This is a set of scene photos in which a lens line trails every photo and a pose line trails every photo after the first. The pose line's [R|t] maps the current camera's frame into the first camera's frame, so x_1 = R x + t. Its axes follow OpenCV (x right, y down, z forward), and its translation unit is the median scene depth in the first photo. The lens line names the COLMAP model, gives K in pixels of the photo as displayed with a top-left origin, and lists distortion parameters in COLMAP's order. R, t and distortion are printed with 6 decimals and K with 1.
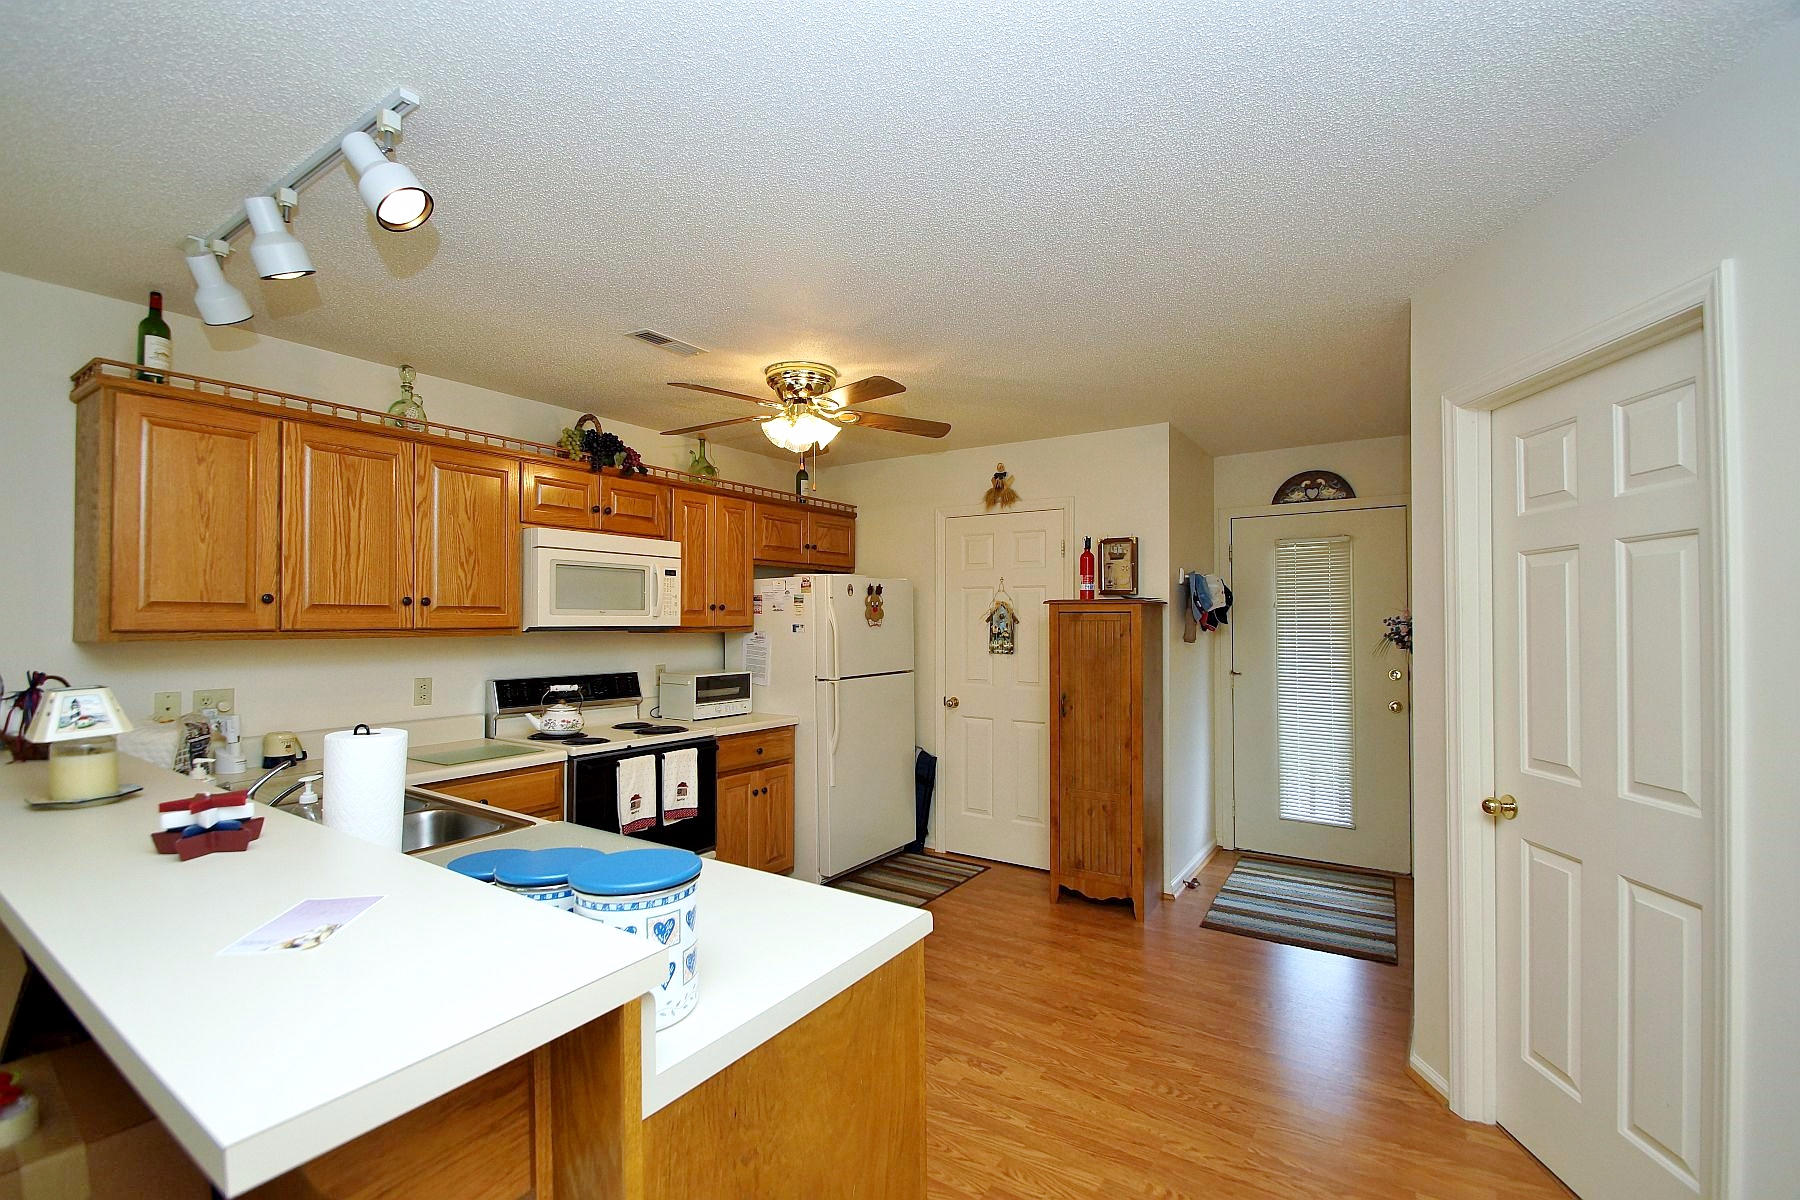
lens RADIAL K [[801.1, 0, 897.7], [0, 801.1, 610.4], [0, 0, 1]] dist [0.019552, -0.018980]
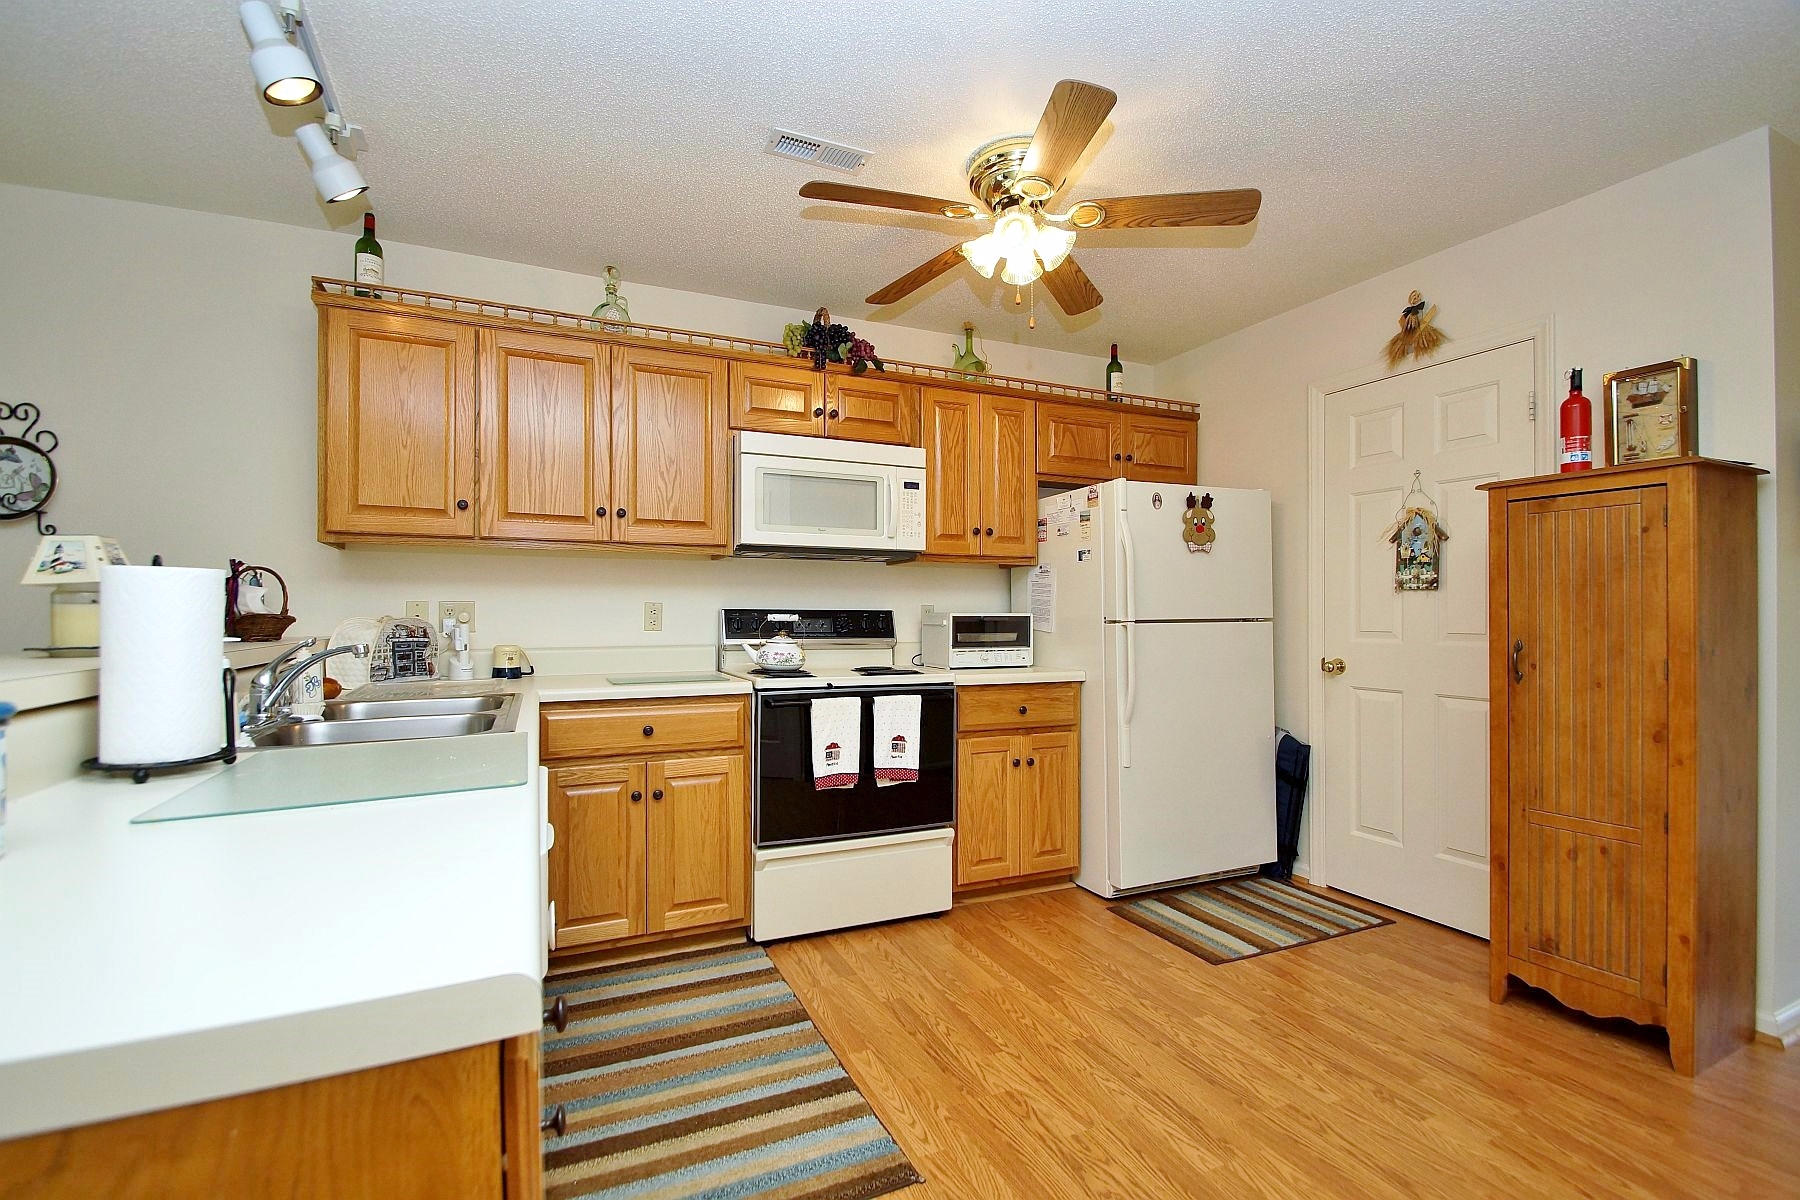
lens RADIAL K [[801.1, 0, 895.5], [0, 801.1, 609.9], [0, 0, 1]] dist [0.019552, -0.018980]
pose [[0.851076, -0.004569, -0.525023, 0.133407], [0.006532, 0.999977, 0.001887, 0.078107], [0.525002, -0.005036, 0.851086, 0.283916]]
